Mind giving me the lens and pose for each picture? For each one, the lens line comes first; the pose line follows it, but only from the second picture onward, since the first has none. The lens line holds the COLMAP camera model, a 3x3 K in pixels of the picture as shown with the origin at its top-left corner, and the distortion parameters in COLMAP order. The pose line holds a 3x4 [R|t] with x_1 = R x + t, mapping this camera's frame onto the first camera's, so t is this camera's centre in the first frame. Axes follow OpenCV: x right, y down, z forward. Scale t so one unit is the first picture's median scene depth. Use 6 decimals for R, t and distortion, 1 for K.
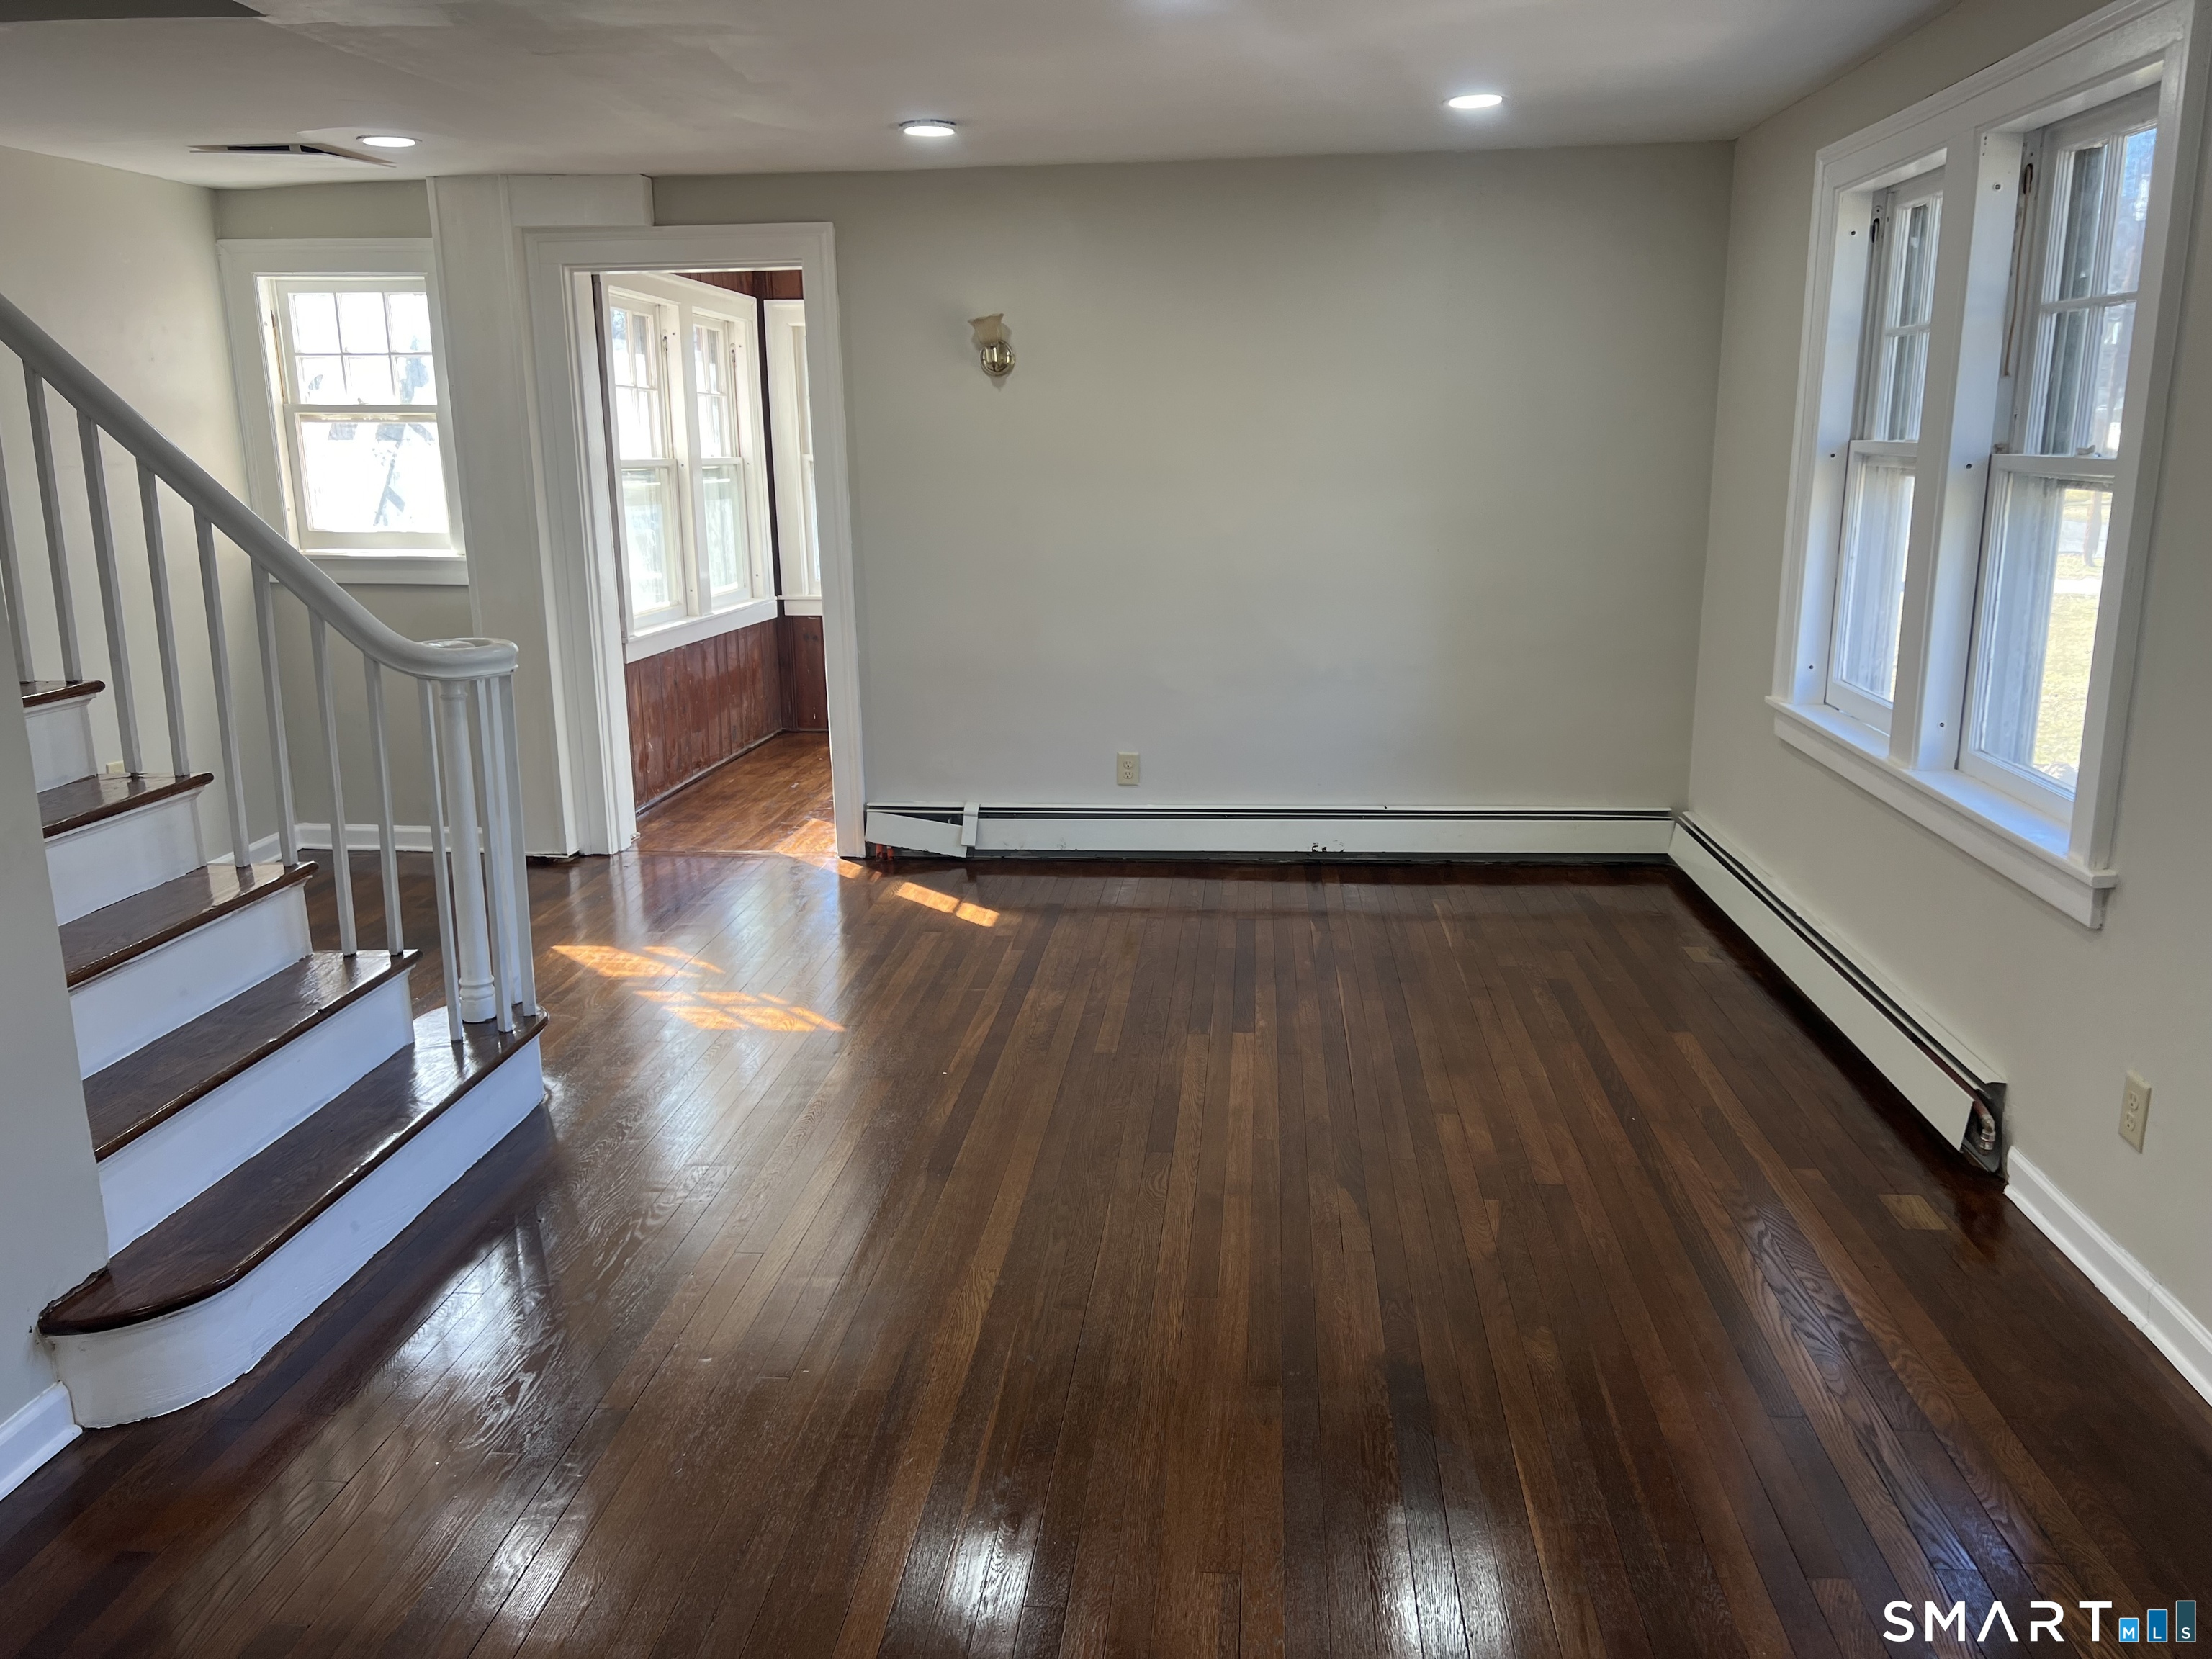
lens RADIAL K [[1632.3, 0, 1106.0], [0, 1632.3, 829.5], [0, 0, 1]] dist [0.013363, 0.003011]
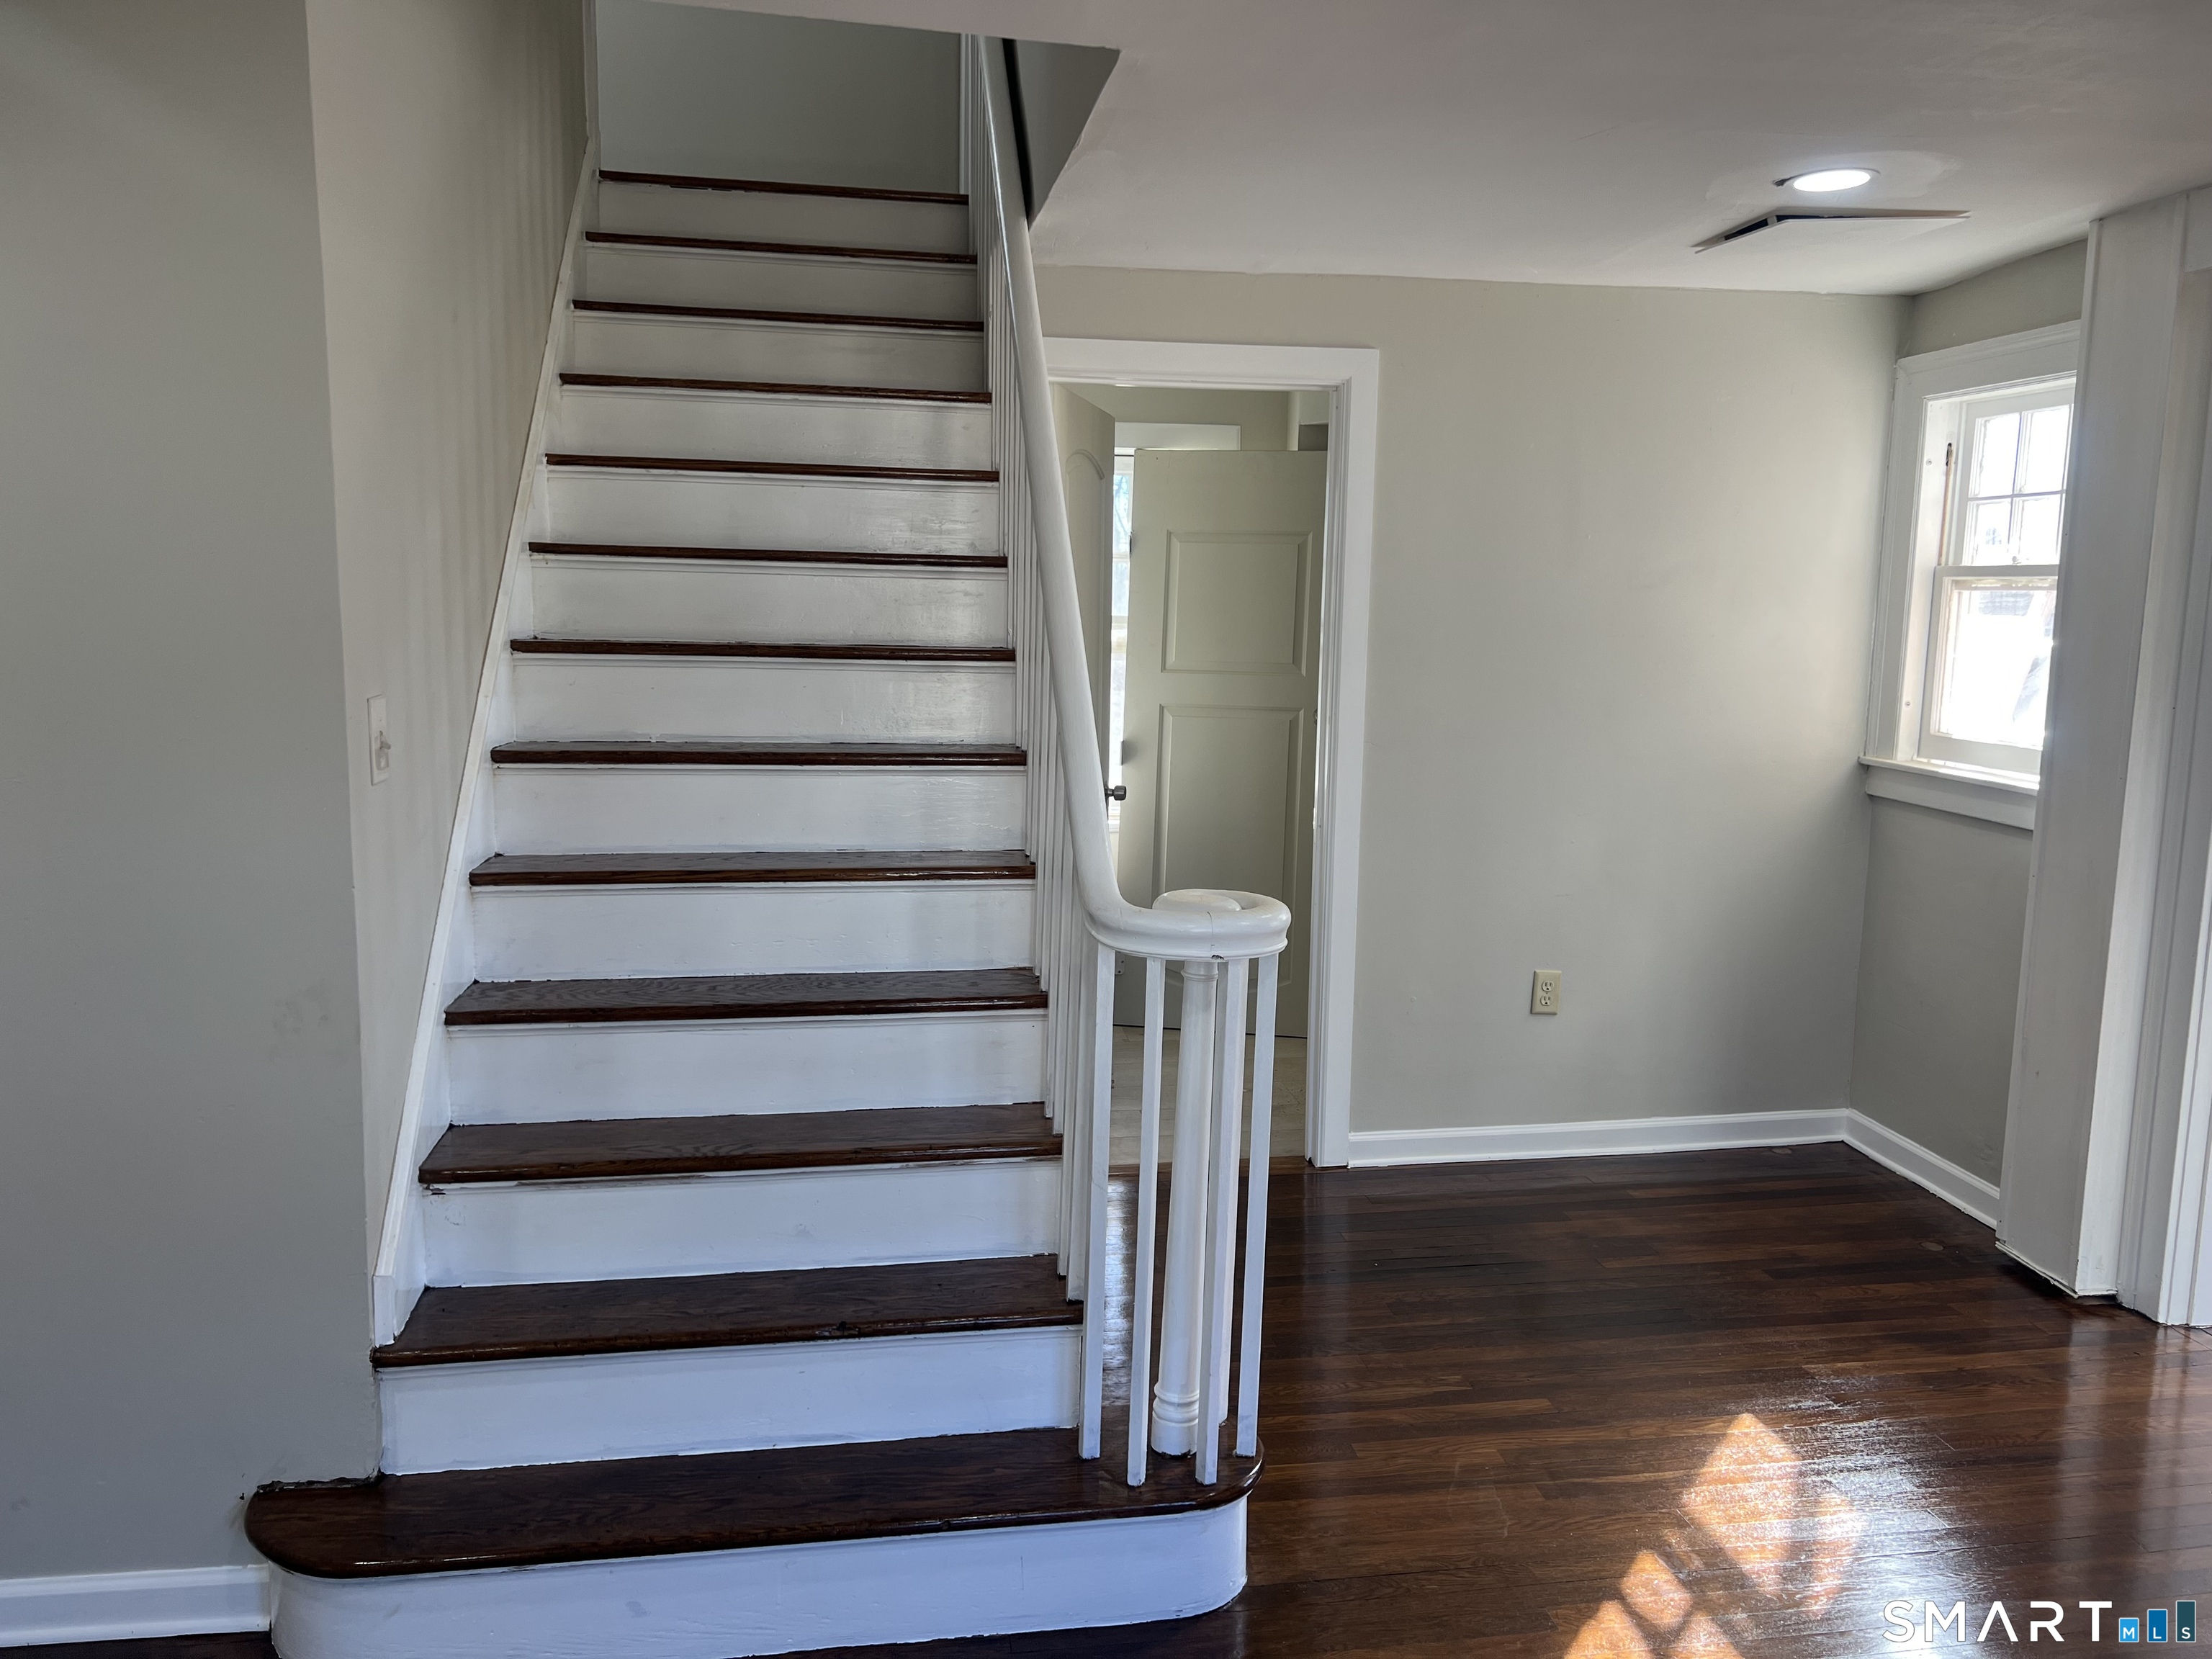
lens RADIAL K [[1632.3, 0, 1106.0], [0, 1632.3, 829.5], [0, 0, 1]] dist [0.013363, 0.003011]
pose [[0.252227, 0.144986, -0.956745, 0.163174], [-0.244543, 0.966169, 0.081945, -0.133931], [0.936259, 0.213297, 0.279149, 0.553015]]
